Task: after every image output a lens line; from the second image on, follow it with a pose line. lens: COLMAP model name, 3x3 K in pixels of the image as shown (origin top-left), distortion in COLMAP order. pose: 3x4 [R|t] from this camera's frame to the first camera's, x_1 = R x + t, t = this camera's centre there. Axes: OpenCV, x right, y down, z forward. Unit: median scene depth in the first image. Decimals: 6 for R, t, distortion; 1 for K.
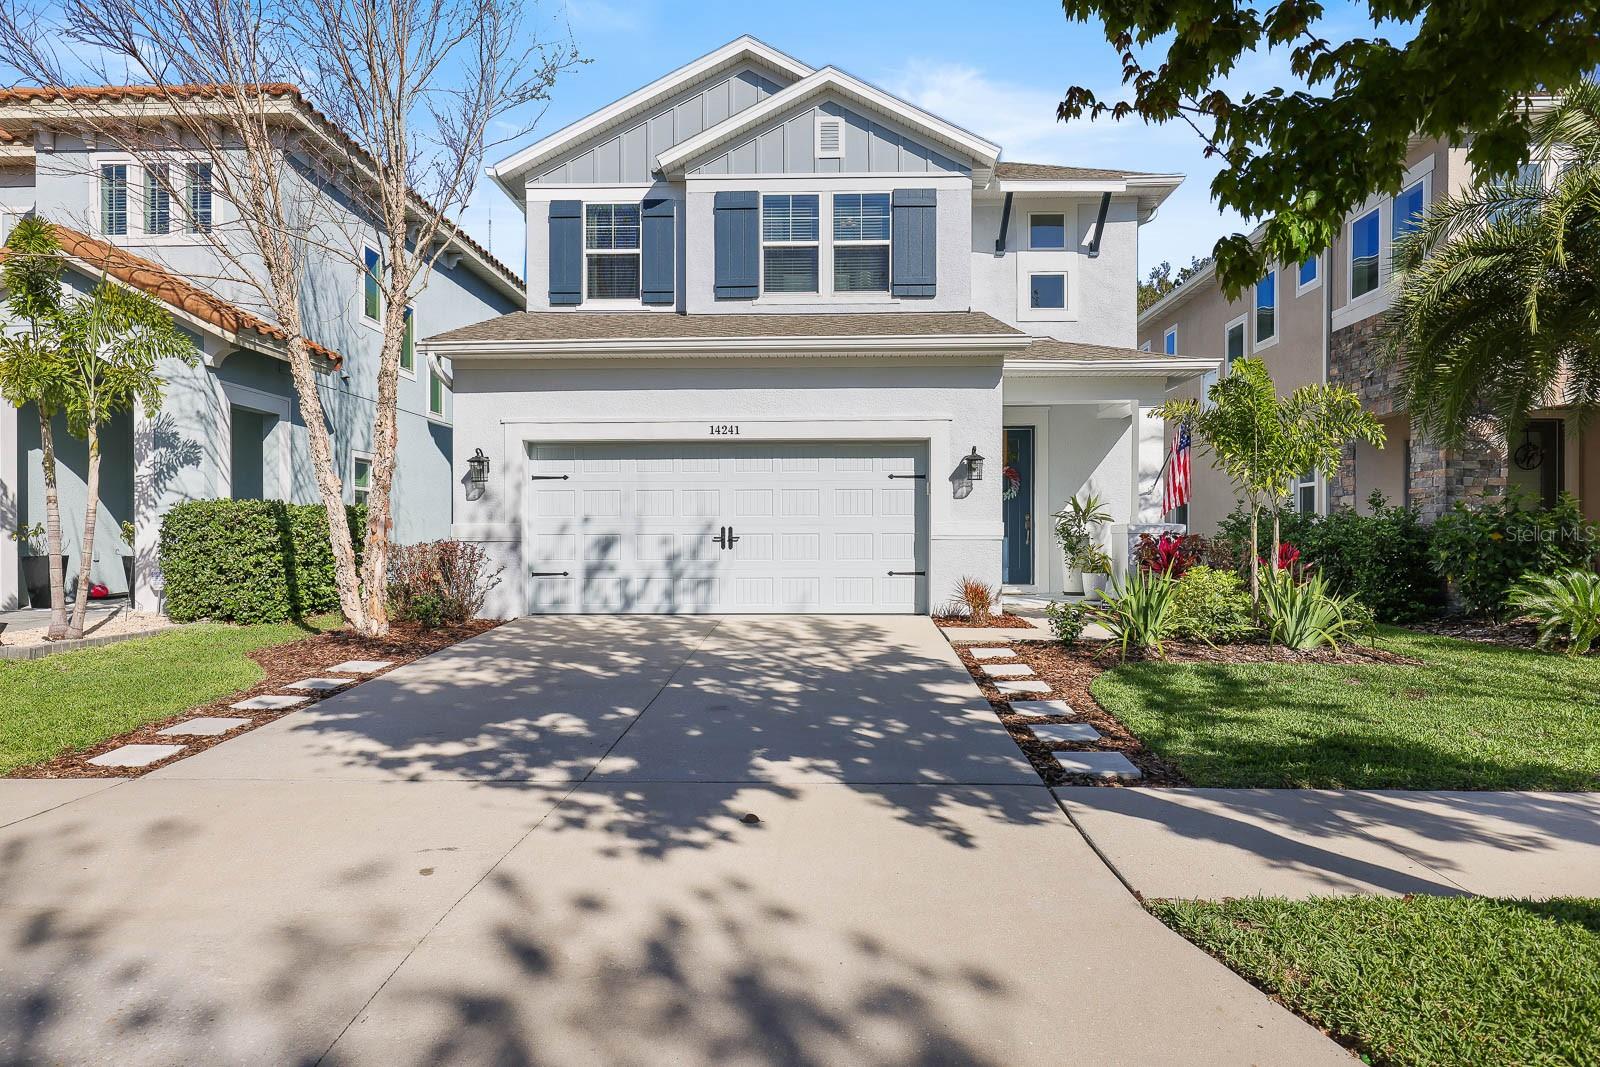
lens RADIAL K [[984.6, 0, 801.2], [0, 984.6, 532.8], [0, 0, 1]] dist [0.003069, 0.005359]
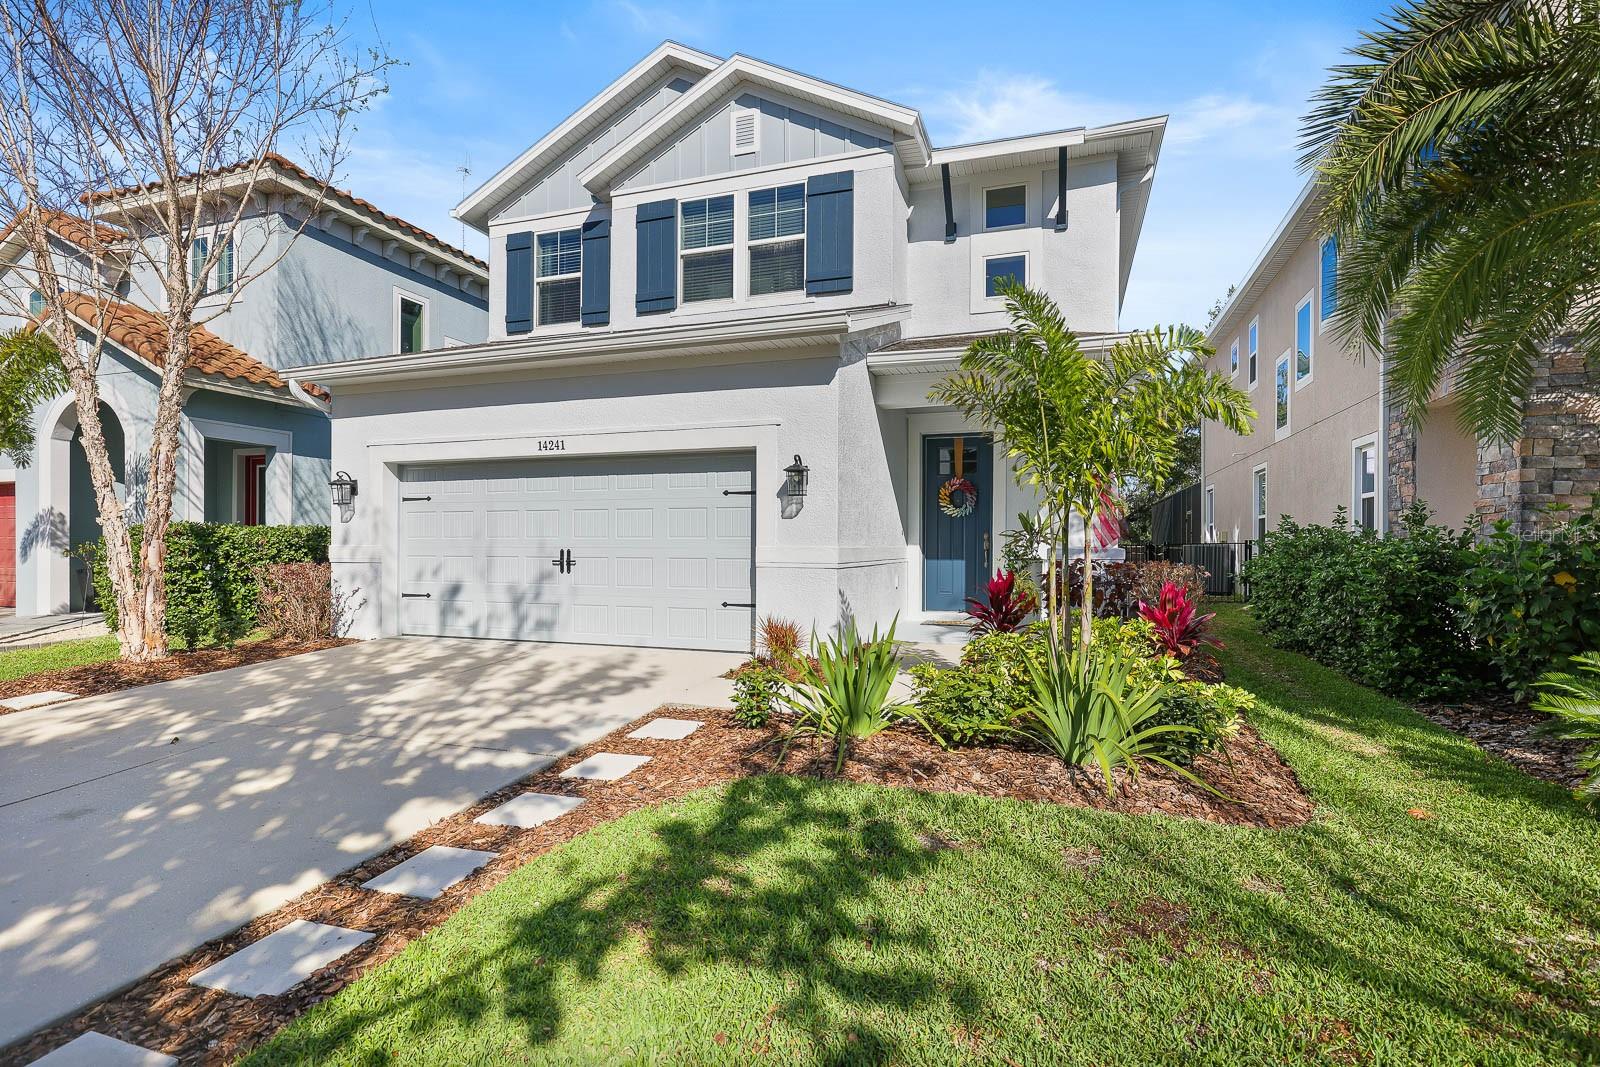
lens RADIAL K [[779.2, 0, 796.9], [0, 779.2, 540.1], [0, 0, 1]] dist [-0.001860, -0.002098]
pose [[0.954425, 0.003206, -0.298433, 0.298612], [-0.002196, 0.999991, 0.003718, -0.015522], [0.298442, -0.002894, 0.954423, 0.306784]]
